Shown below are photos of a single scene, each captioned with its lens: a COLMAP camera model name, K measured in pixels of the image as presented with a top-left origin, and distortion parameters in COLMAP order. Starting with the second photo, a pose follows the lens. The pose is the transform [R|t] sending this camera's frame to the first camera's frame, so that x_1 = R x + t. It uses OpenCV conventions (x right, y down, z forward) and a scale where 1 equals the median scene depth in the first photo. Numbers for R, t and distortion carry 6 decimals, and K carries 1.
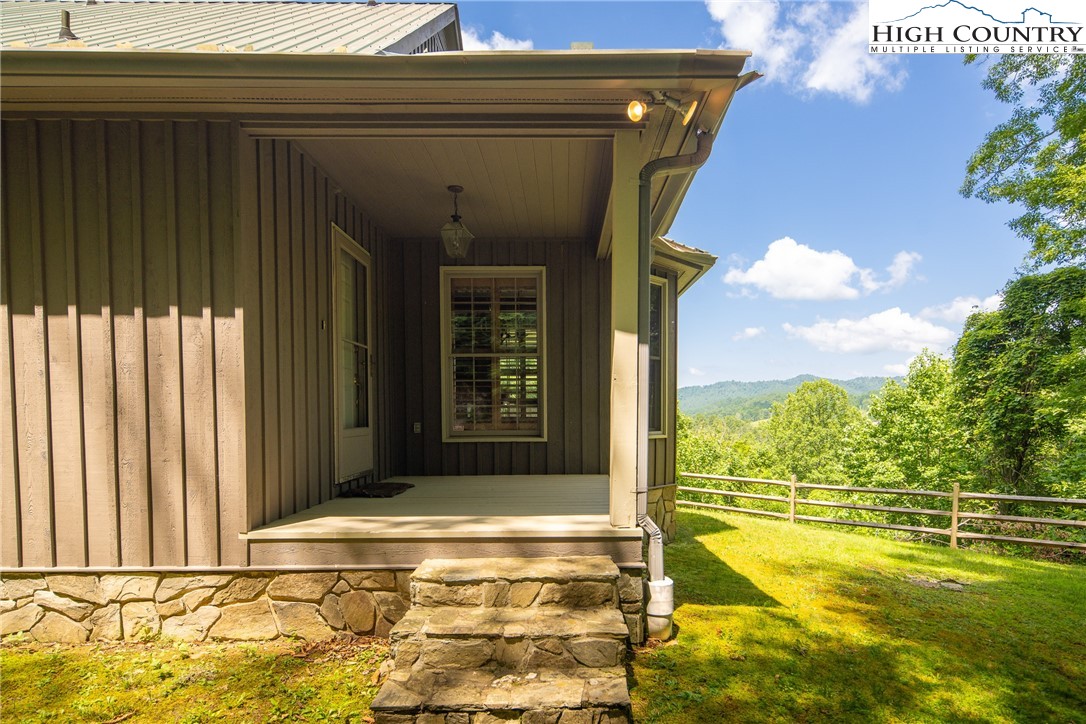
lens RADIAL K [[547.7, 0, 569.5], [0, 547.7, 428.9], [0, 0, 1]] dist [-0.000970, -0.000672]
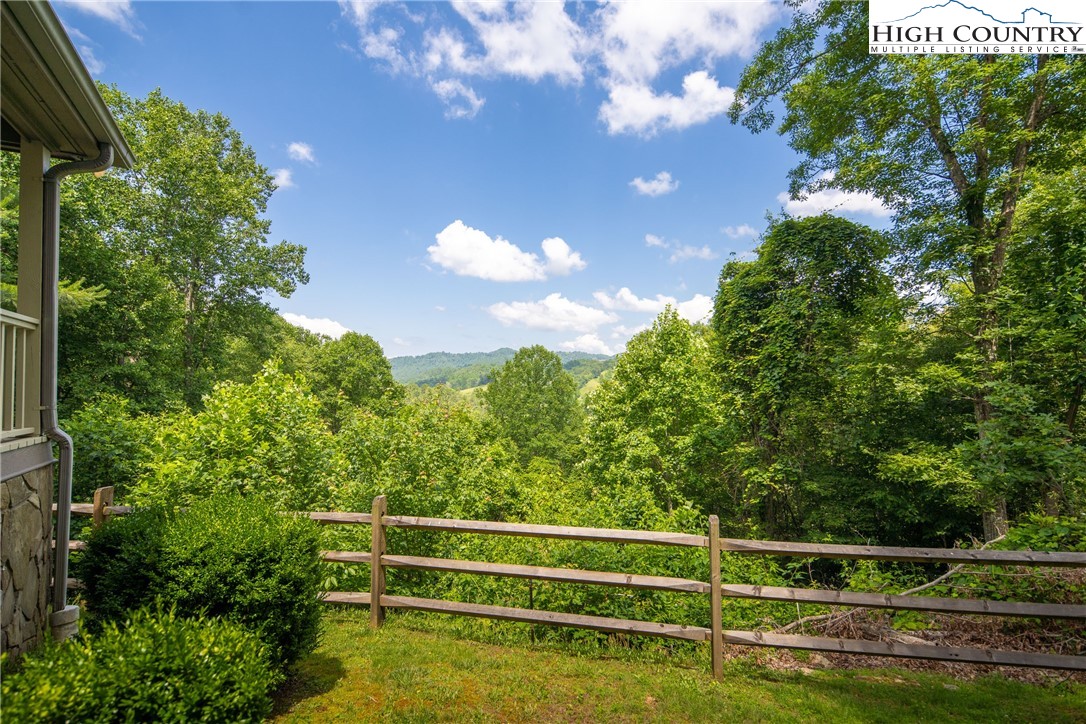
lens RADIAL K [[530.1, 0, 546.2], [0, 530.1, 362.0], [0, 0, 1]] dist [0.002670, -0.004076]
pose [[0.886377, 0.015508, 0.462704, 0.083373], [0.015437, 0.997893, -0.063018, 0.001170], [-0.462706, 0.063001, 0.884270, 0.416969]]
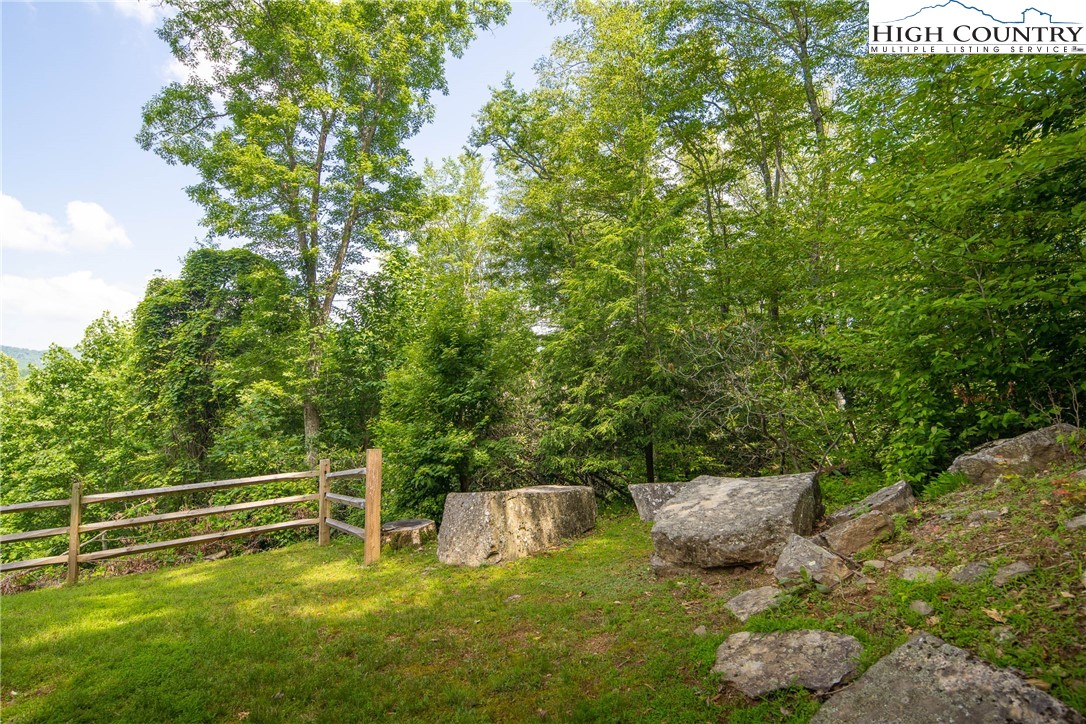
lens RADIAL K [[530.1, 0, 546.2], [0, 530.1, 362.0], [0, 0, 1]] dist [0.002670, -0.004076]
pose [[0.332025, 0.027964, 0.942856, 0.125446], [0.043160, 0.998063, -0.044800, -0.000235], [-0.942283, 0.055568, 0.330175, 0.098515]]
